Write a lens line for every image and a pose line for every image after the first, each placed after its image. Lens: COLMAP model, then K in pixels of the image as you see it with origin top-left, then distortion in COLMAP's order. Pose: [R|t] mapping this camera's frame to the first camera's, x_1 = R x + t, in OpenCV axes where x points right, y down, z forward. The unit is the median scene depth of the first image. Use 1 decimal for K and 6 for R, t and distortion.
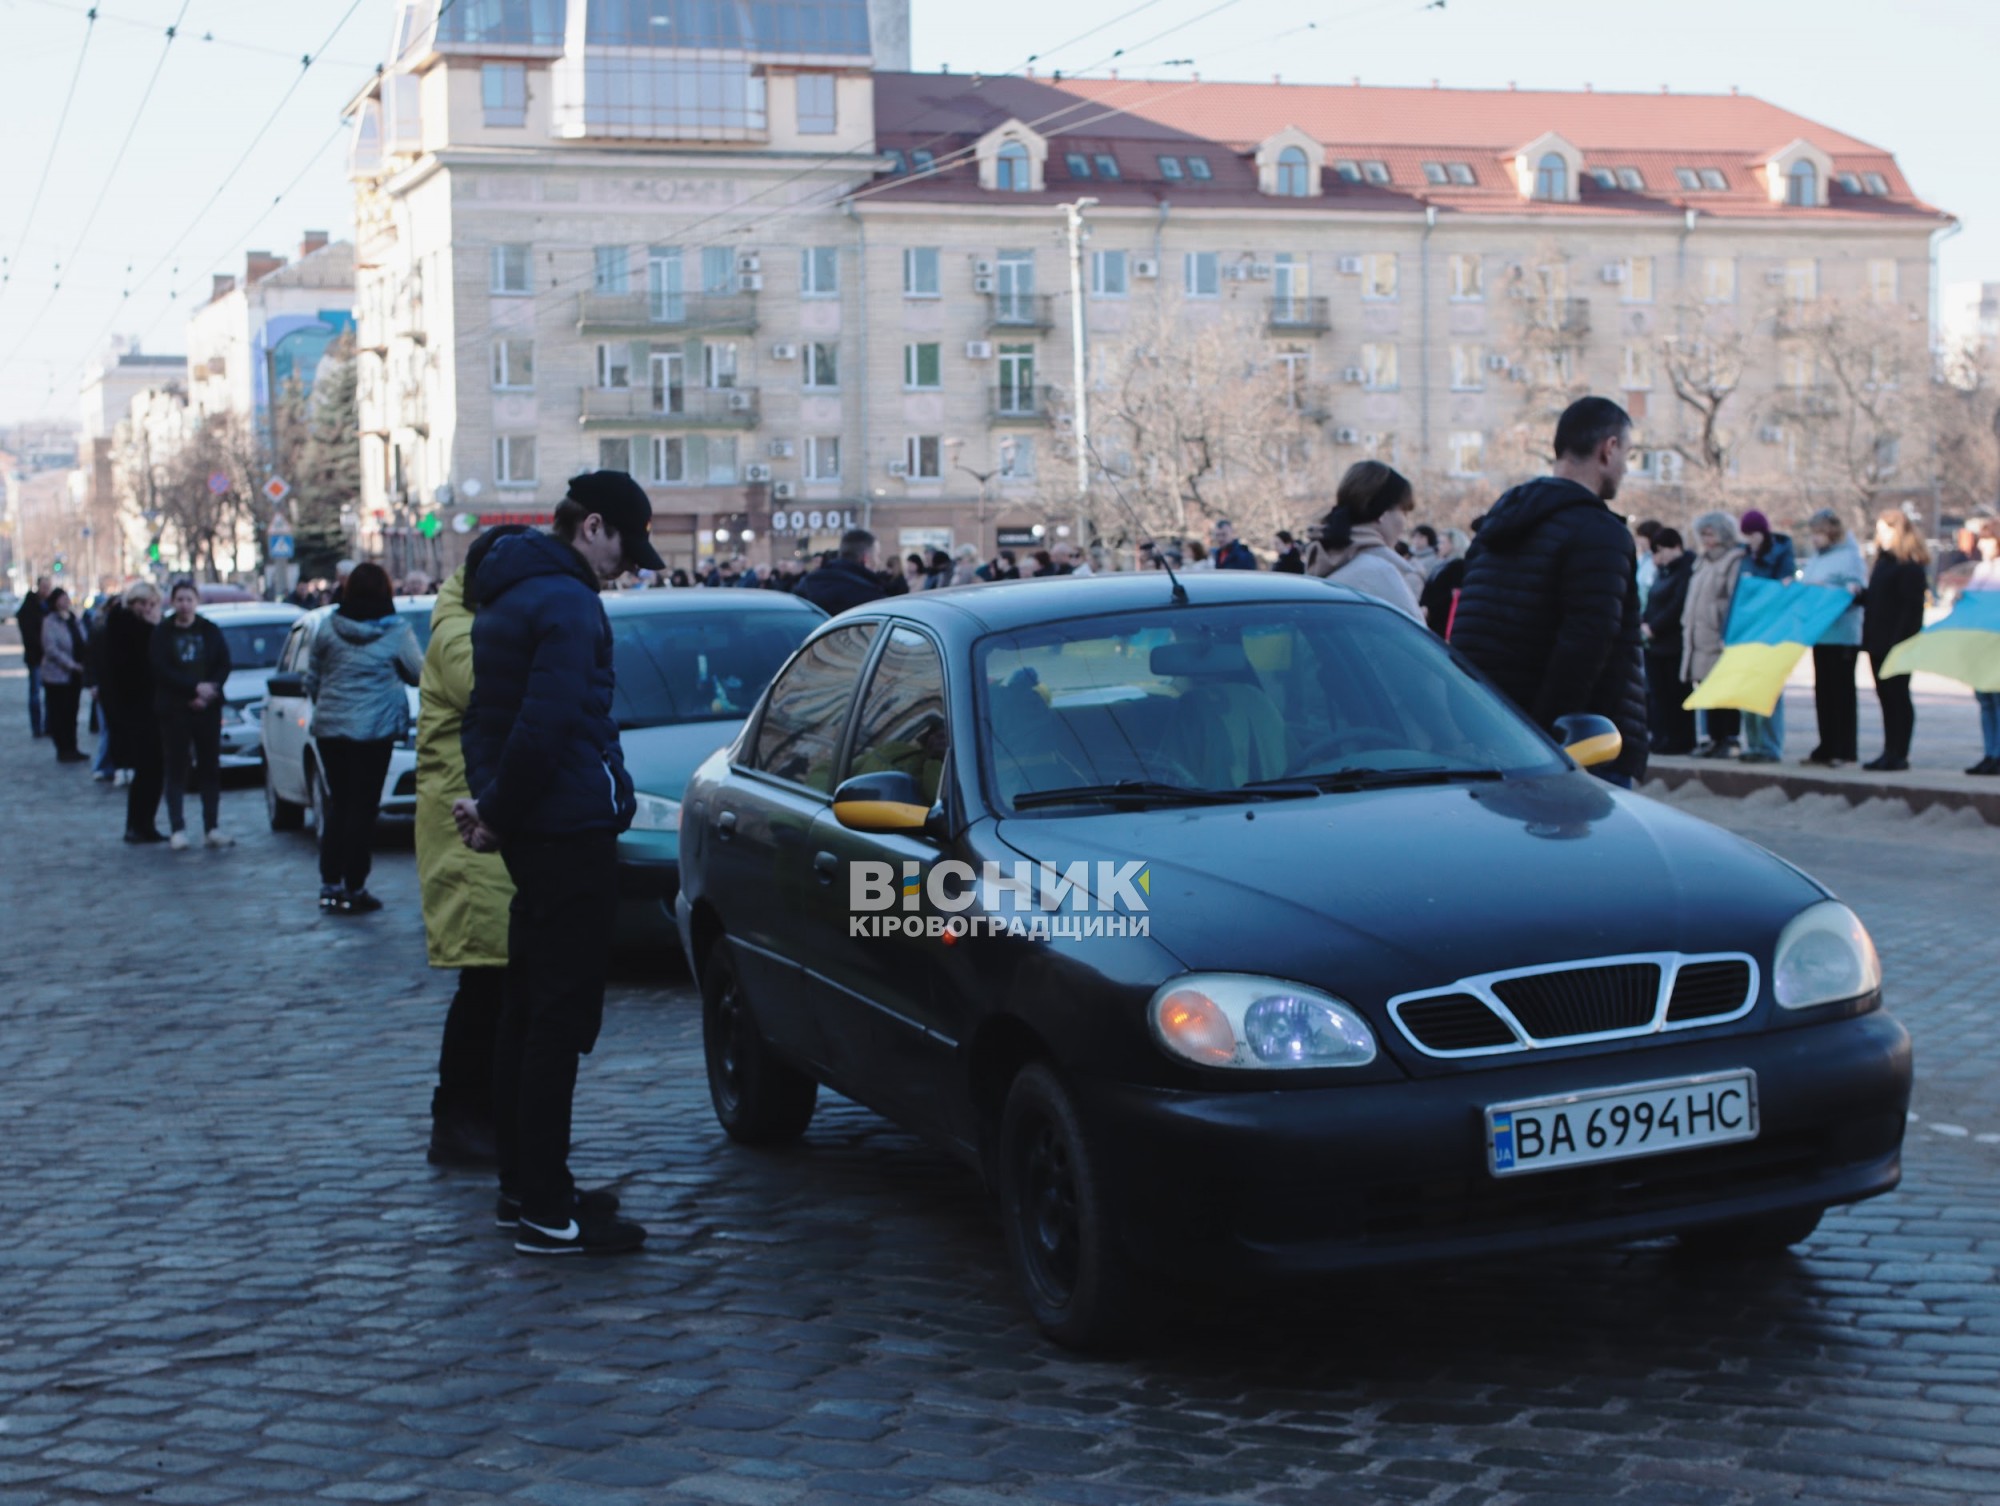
lens RADIAL K [[3327.6, 0, 1000.0], [0, 3327.6, 753.0], [0, 0, 1]] dist [-0.001439, 0.383307]
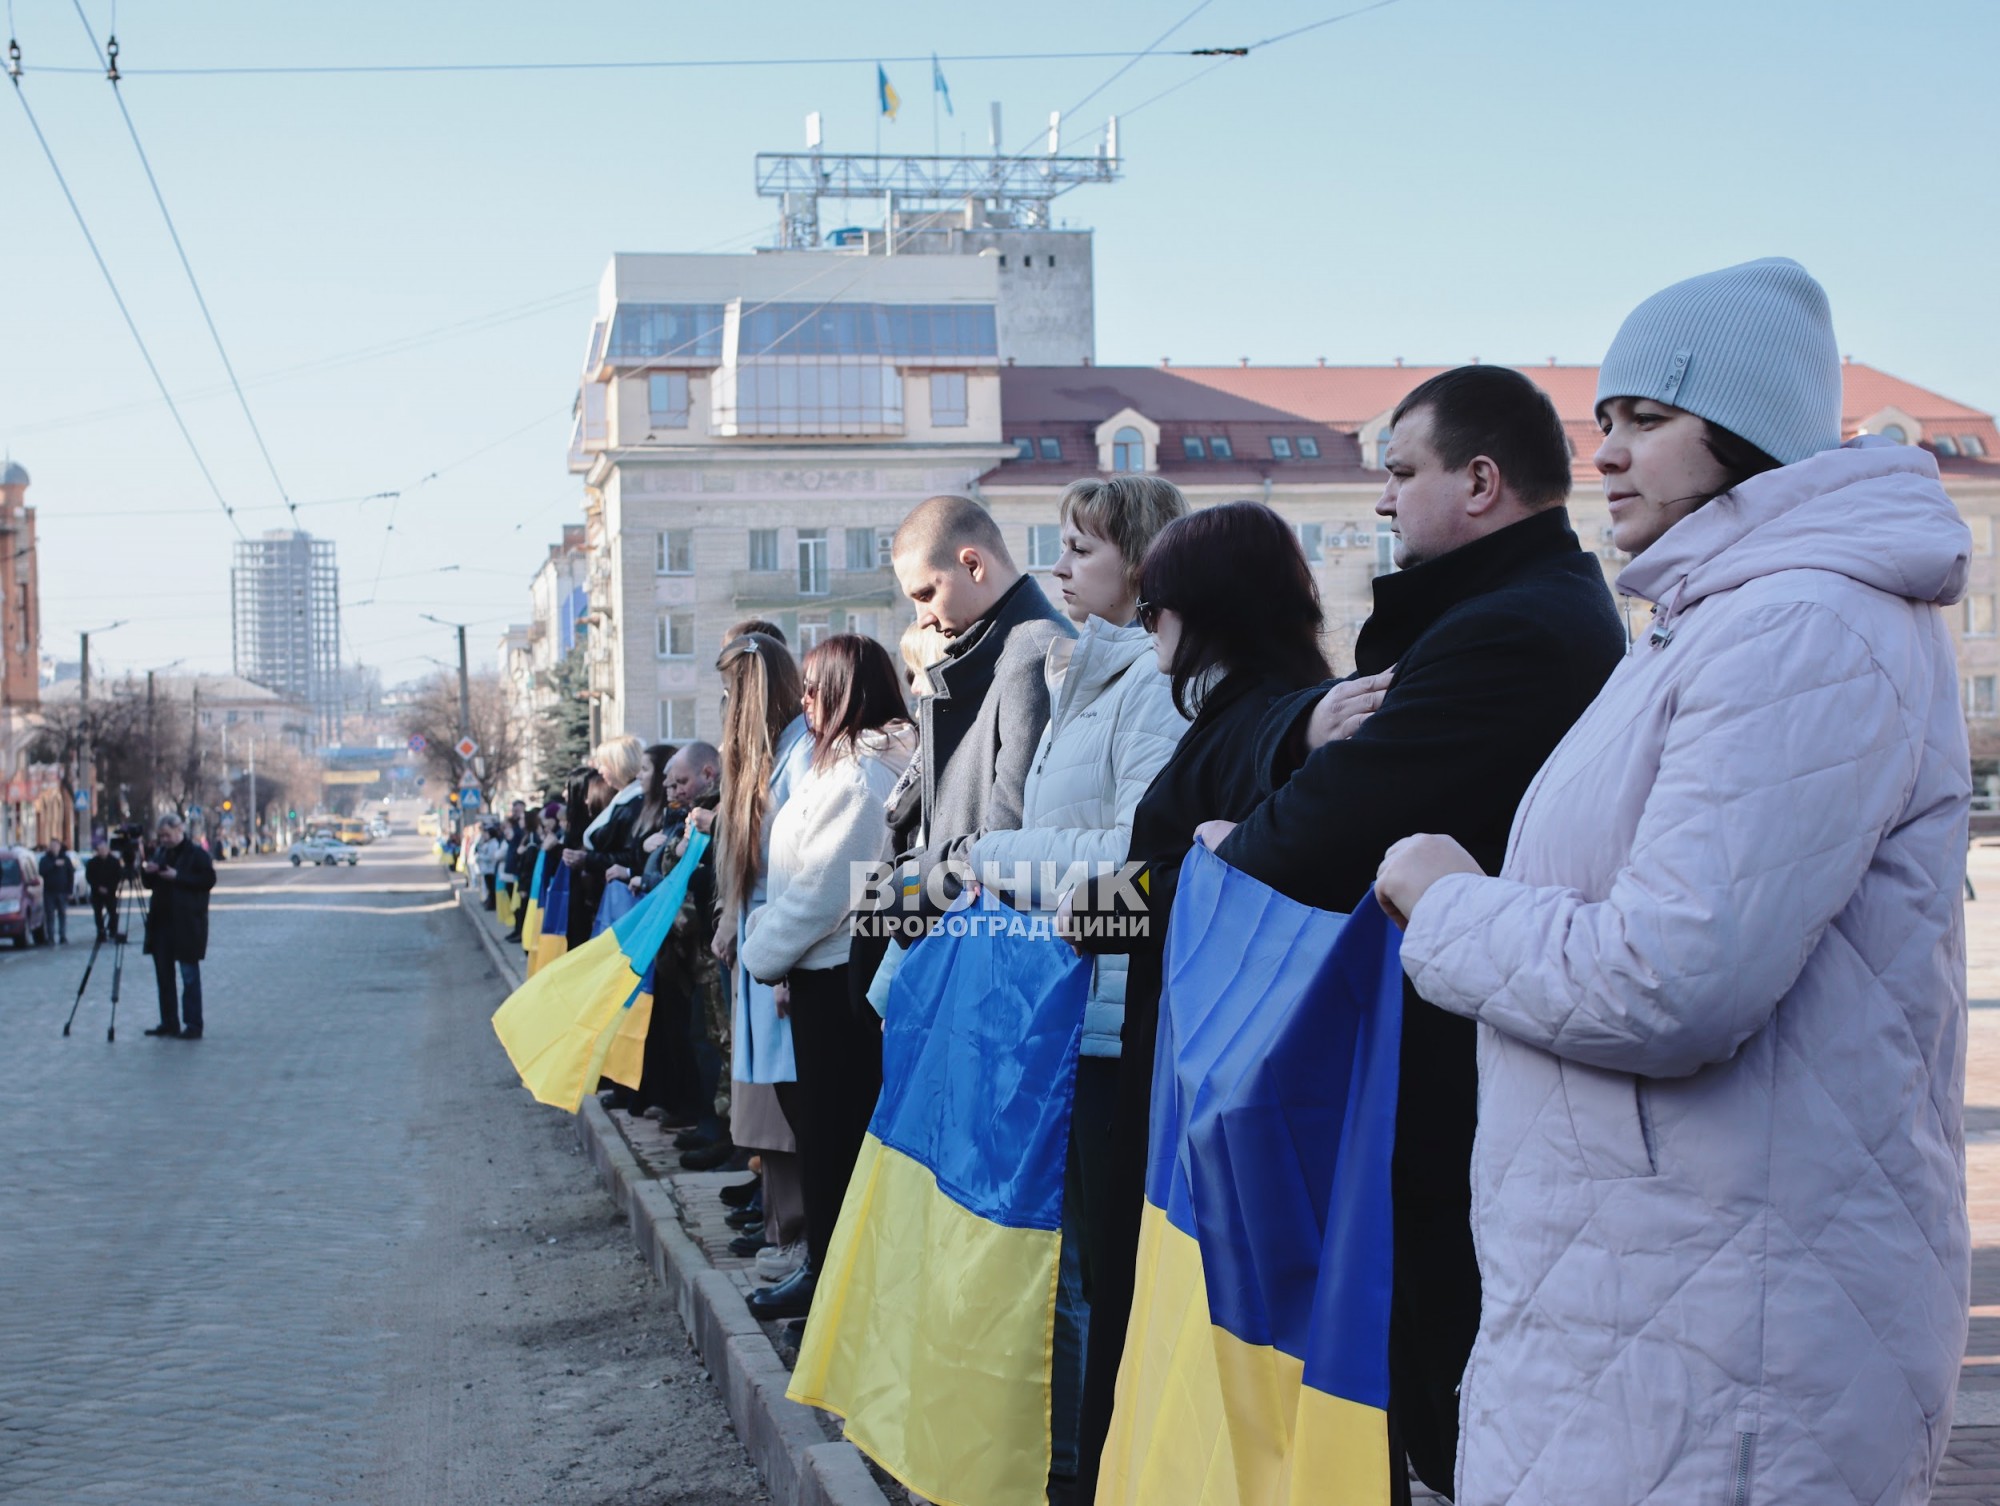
lens RADIAL K [[3327.6, 0, 1000.0], [0, 3327.6, 753.0], [0, 0, 1]] dist [-0.001439, 0.383307]
pose [[0.989344, -0.008422, -0.145350, 0.122594], [-0.001859, 0.997514, -0.070450, 0.002193], [0.145582, 0.069969, 0.986869, -0.092499]]
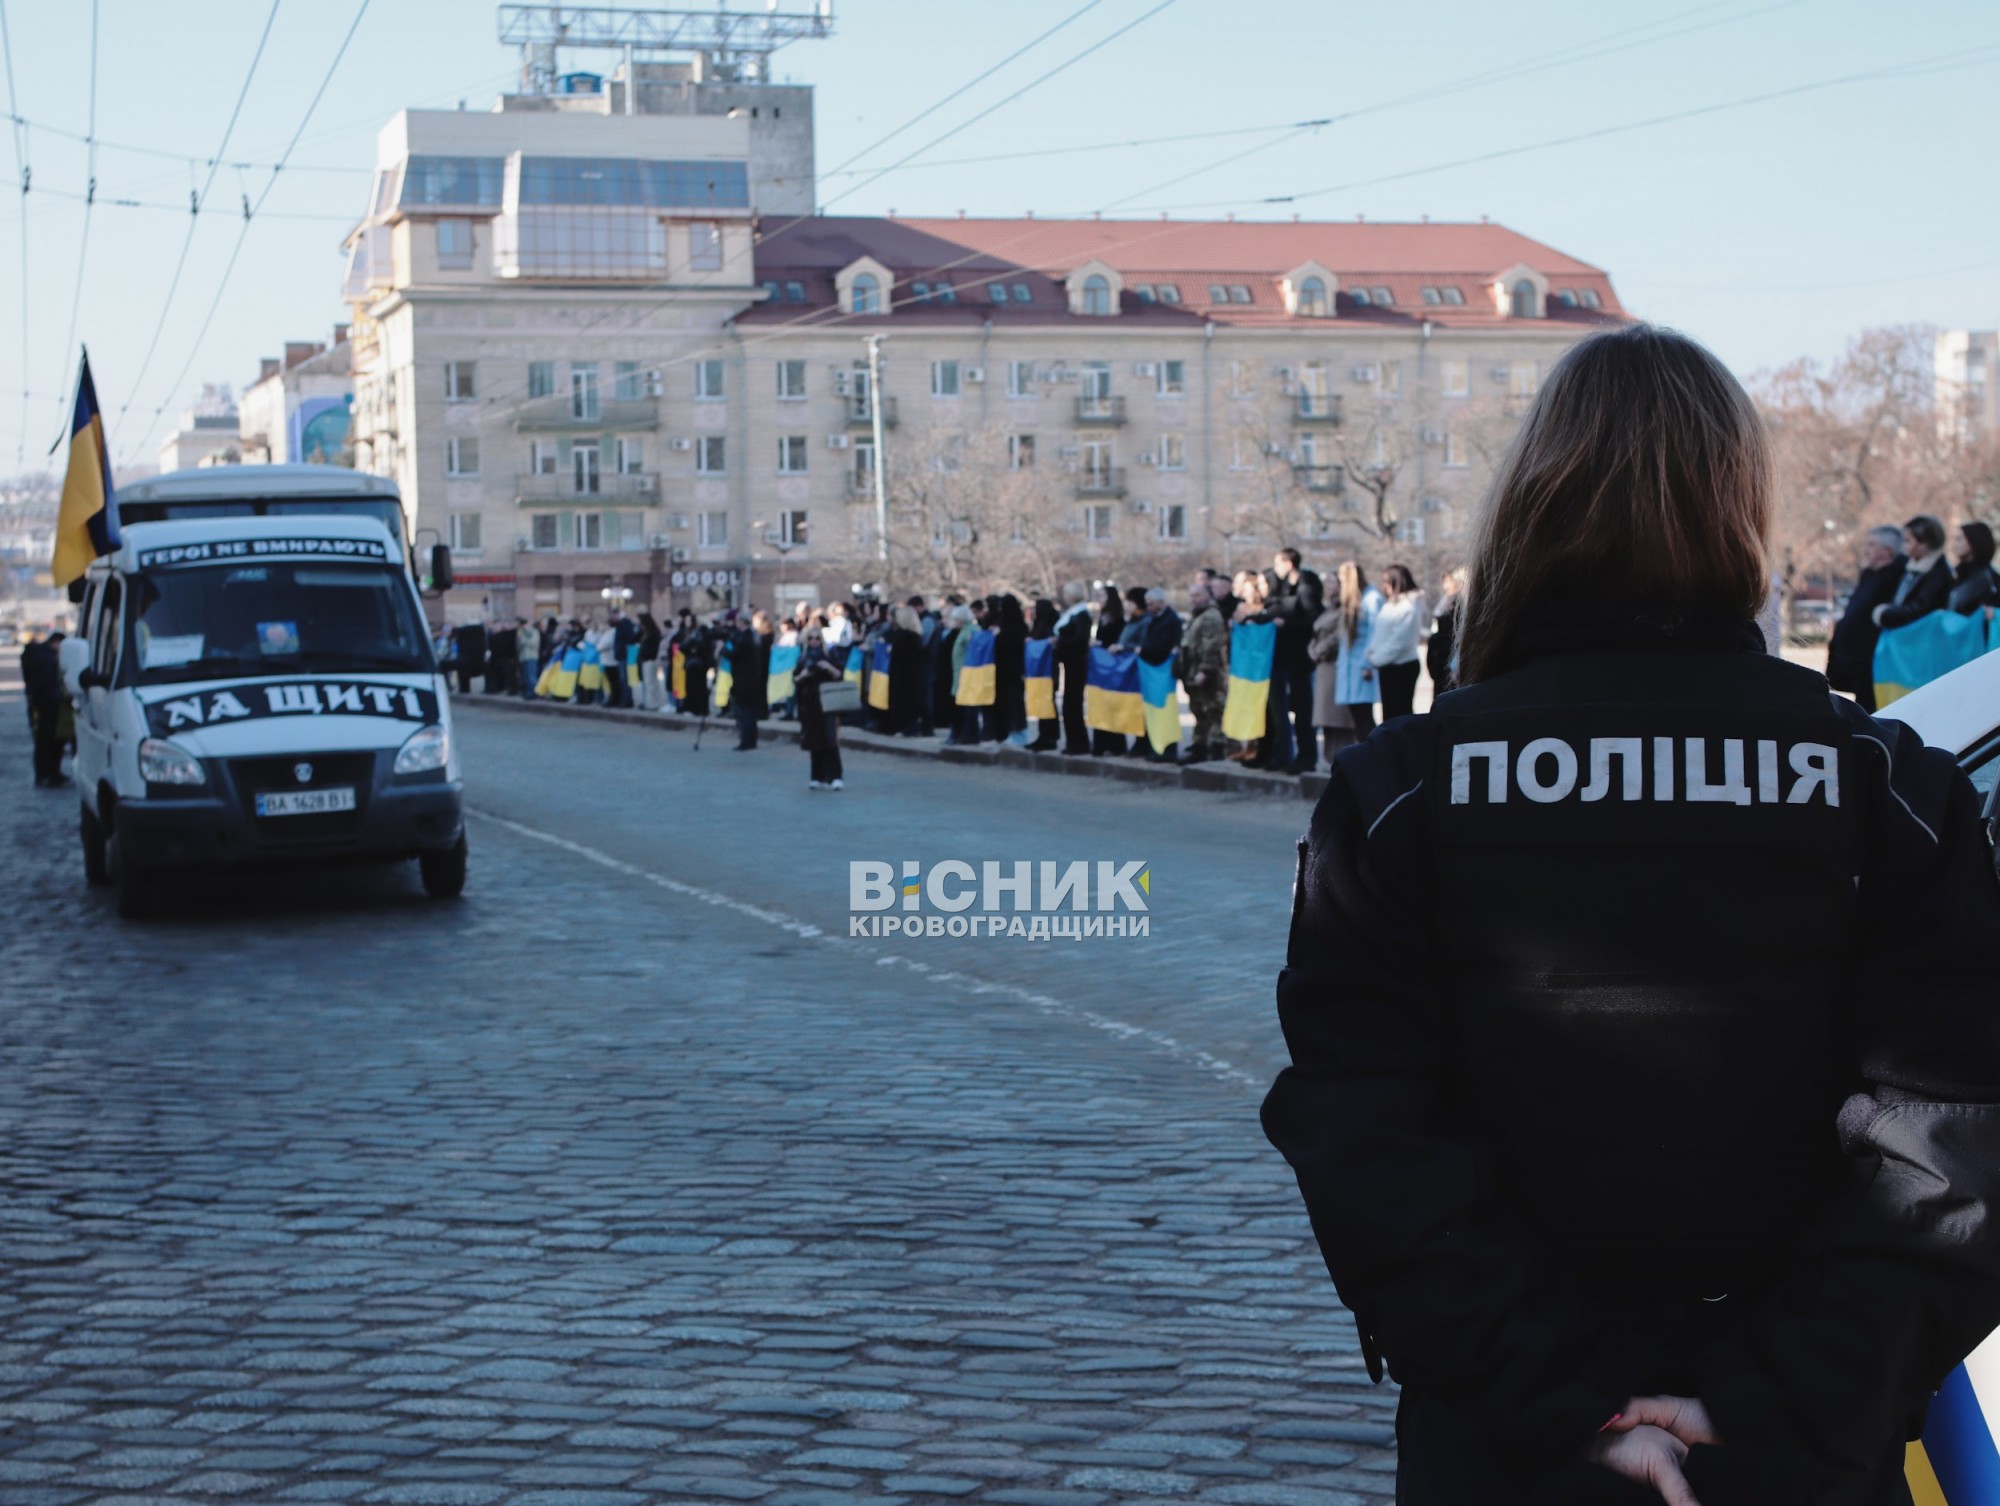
lens RADIAL K [[3327.6, 0, 1000.0], [0, 3327.6, 753.0], [0, 0, 1]] dist [-0.001439, 0.383307]
pose [[0.999601, -0.003028, -0.028072, 0.089407], [0.002713, 0.999933, -0.011243, 0.009898], [0.028104, 0.011162, 0.999543, -0.245606]]
